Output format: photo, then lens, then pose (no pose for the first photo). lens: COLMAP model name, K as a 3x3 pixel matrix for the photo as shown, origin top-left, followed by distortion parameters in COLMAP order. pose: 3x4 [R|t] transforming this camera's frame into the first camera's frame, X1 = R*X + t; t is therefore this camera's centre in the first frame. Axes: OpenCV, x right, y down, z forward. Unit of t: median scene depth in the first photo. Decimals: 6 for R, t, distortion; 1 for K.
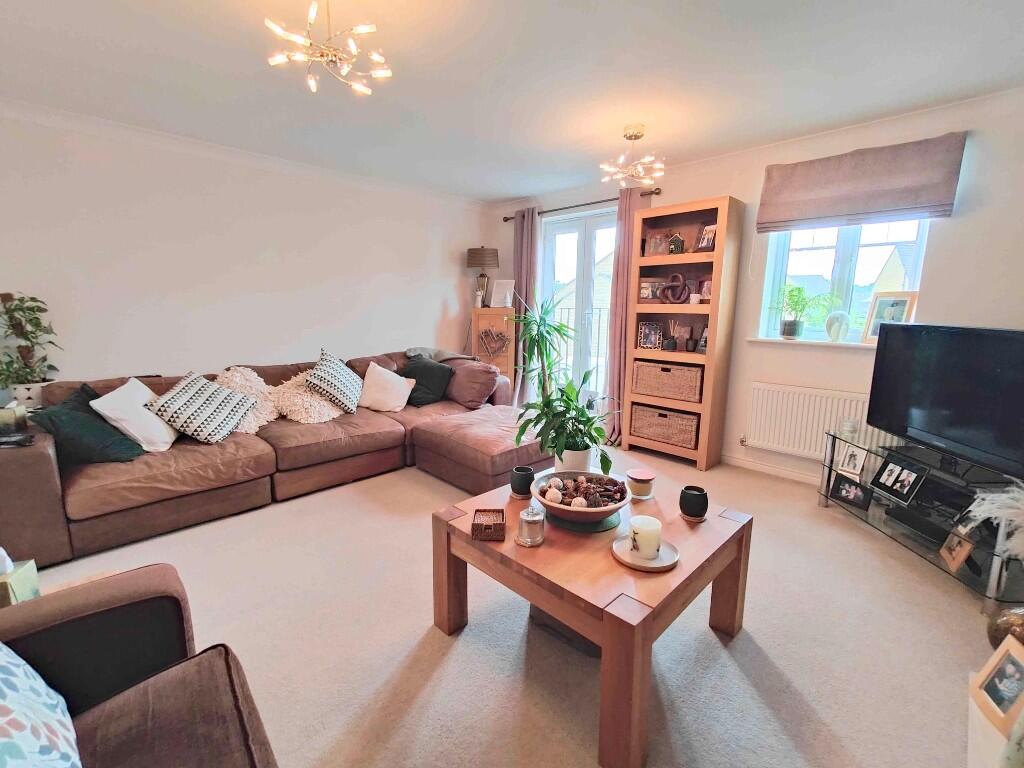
lens RADIAL K [[450.5, 0, 509.9], [0, 450.5, 377.4], [0, 0, 1]] dist [-0.002735, -0.000064]
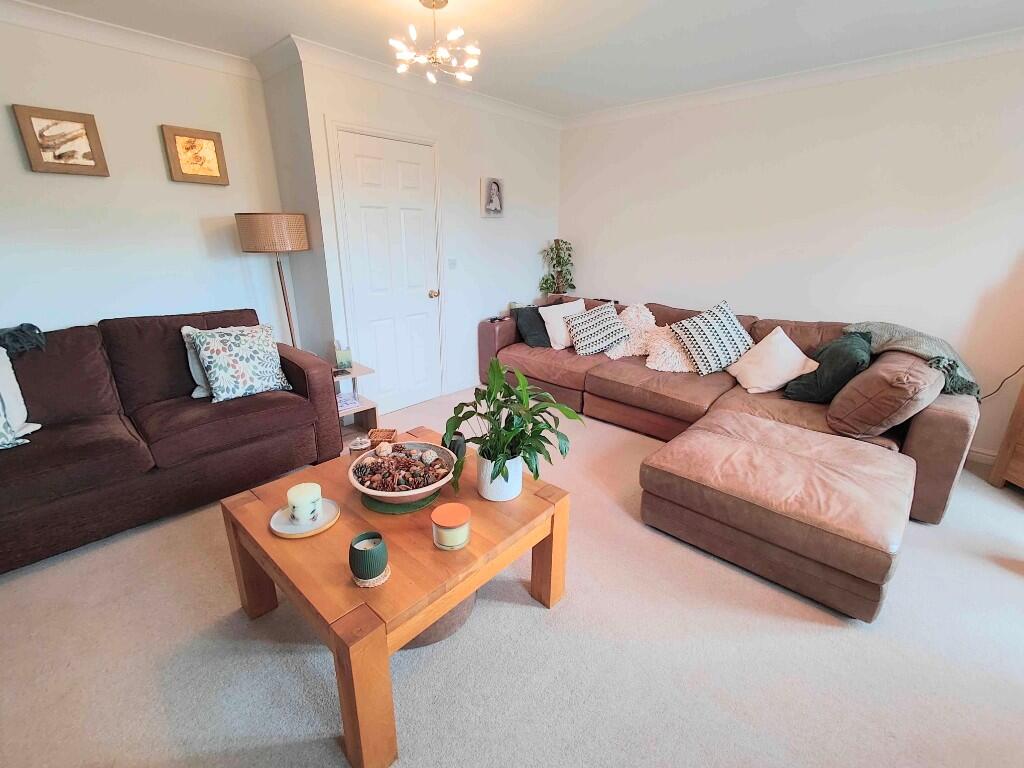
lens RADIAL K [[450.5, 0, 511.8], [0, 450.5, 386.8], [0, 0, 1]] dist [-0.002735, -0.000064]
pose [[0.059723, 0.314566, -0.947355, 0.533609], [-0.171185, 0.938217, 0.300740, -0.114502], [0.983427, 0.144212, 0.109882, 0.584518]]
